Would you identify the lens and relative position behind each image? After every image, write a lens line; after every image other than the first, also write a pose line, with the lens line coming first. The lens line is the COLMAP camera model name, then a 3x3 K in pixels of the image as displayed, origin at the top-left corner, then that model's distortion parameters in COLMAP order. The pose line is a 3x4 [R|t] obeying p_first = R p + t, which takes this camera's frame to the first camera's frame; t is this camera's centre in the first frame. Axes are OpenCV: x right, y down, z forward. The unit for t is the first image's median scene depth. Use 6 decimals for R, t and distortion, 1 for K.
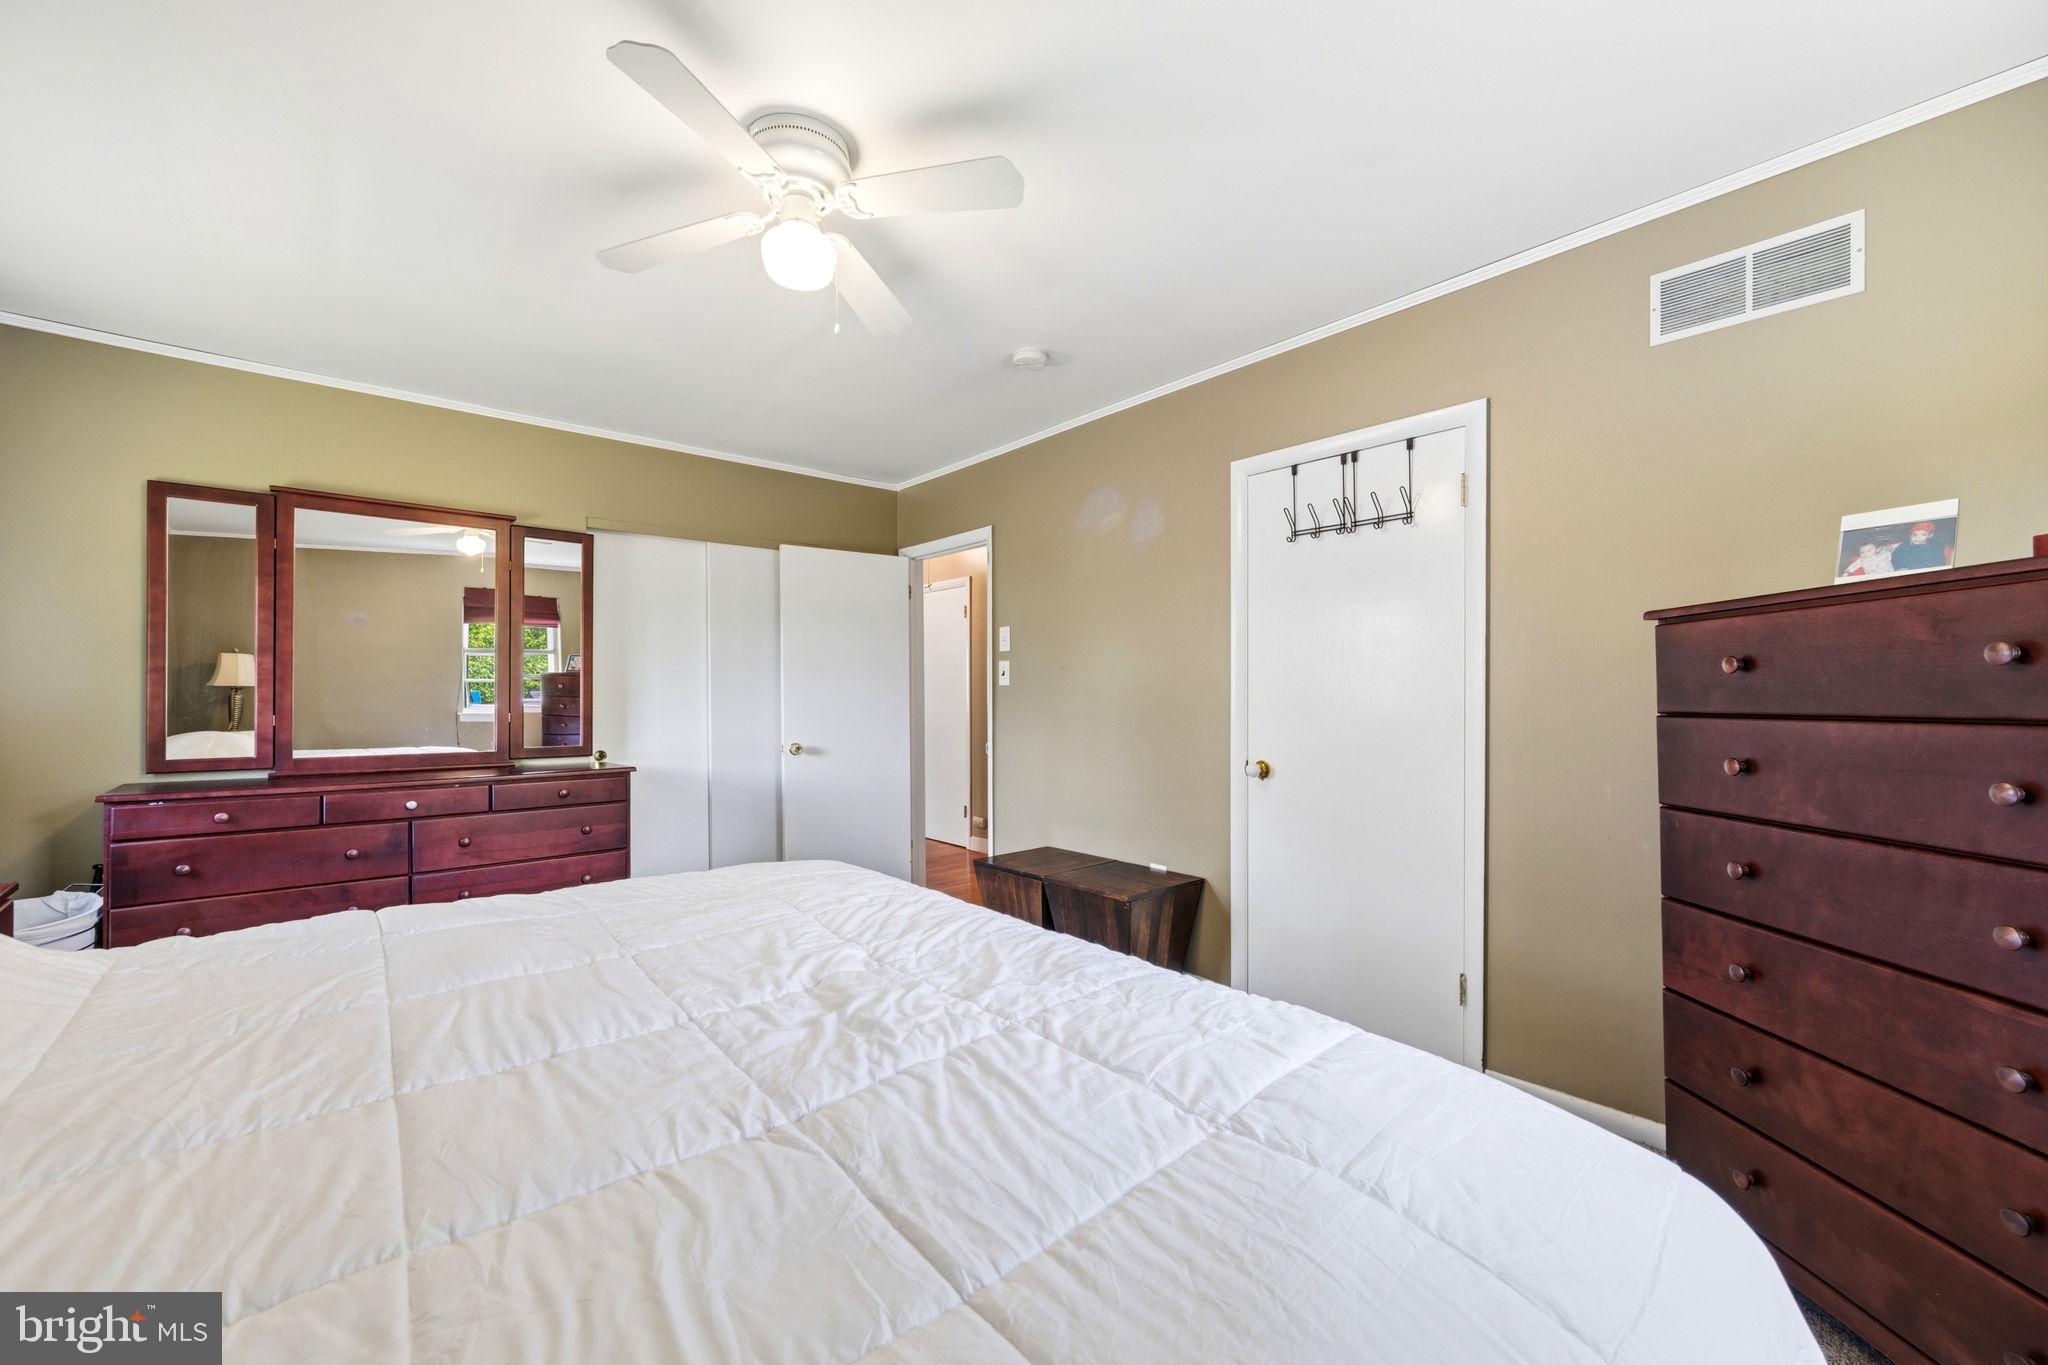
lens RADIAL K [[806.8, 0, 1019.3], [0, 806.8, 685.1], [0, 0, 1]] dist [-0.002682, 0.000749]
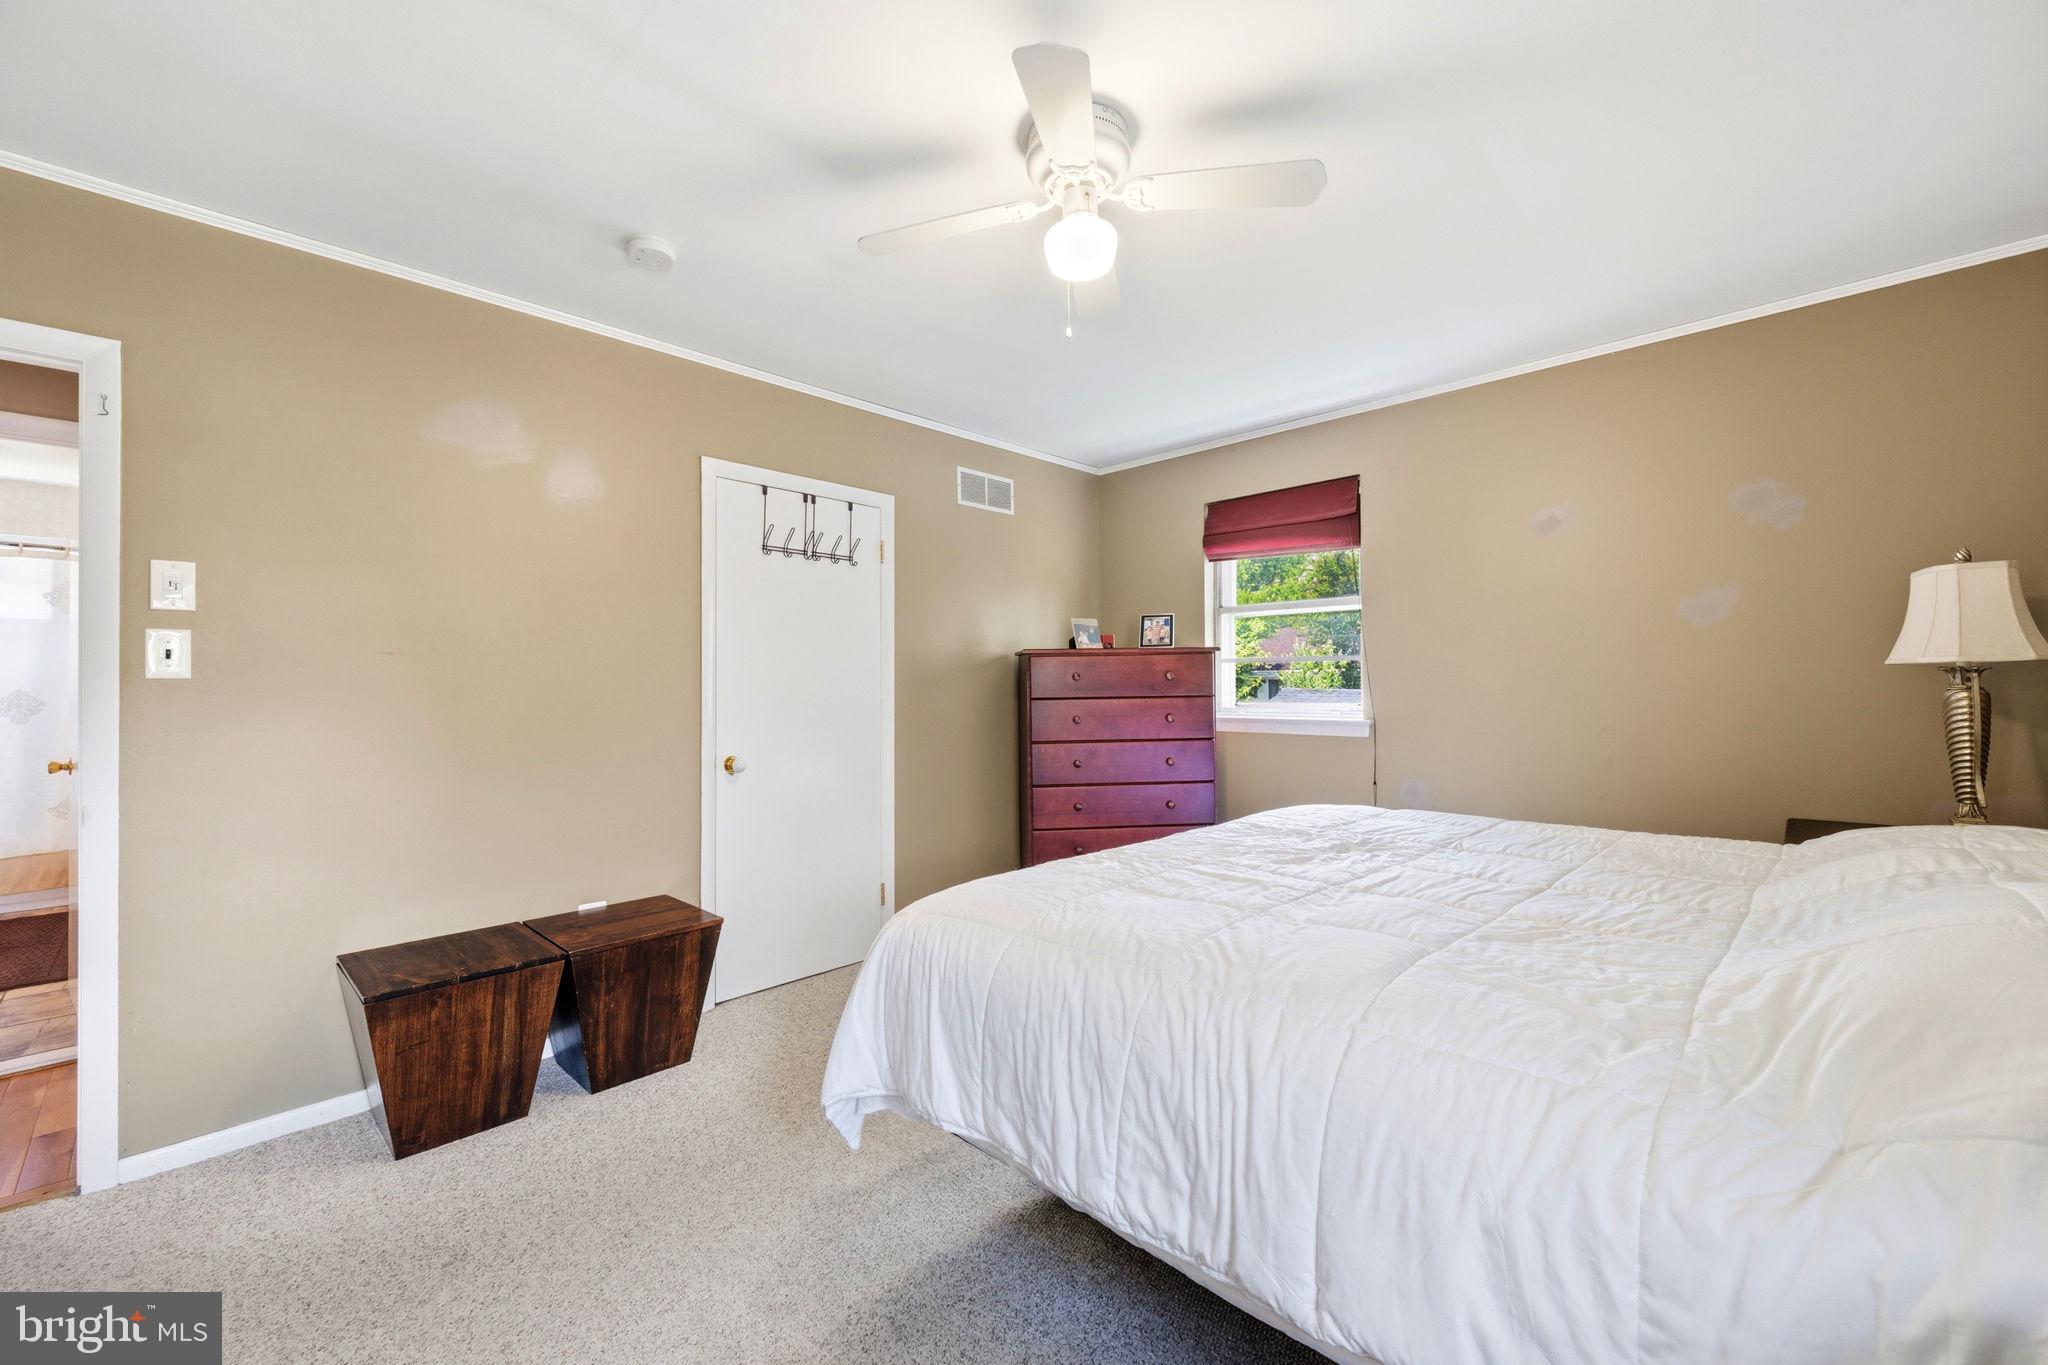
lens RADIAL K [[806.8, 0, 1026.9], [0, 806.8, 668.1], [0, 0, 1]] dist [-0.002682, 0.000749]
pose [[-0.088105, 0.031018, 0.995628, -0.834112], [-0.000994, 0.999512, -0.031227, 0.013643], [-0.996111, -0.003741, -0.088031, 0.777545]]
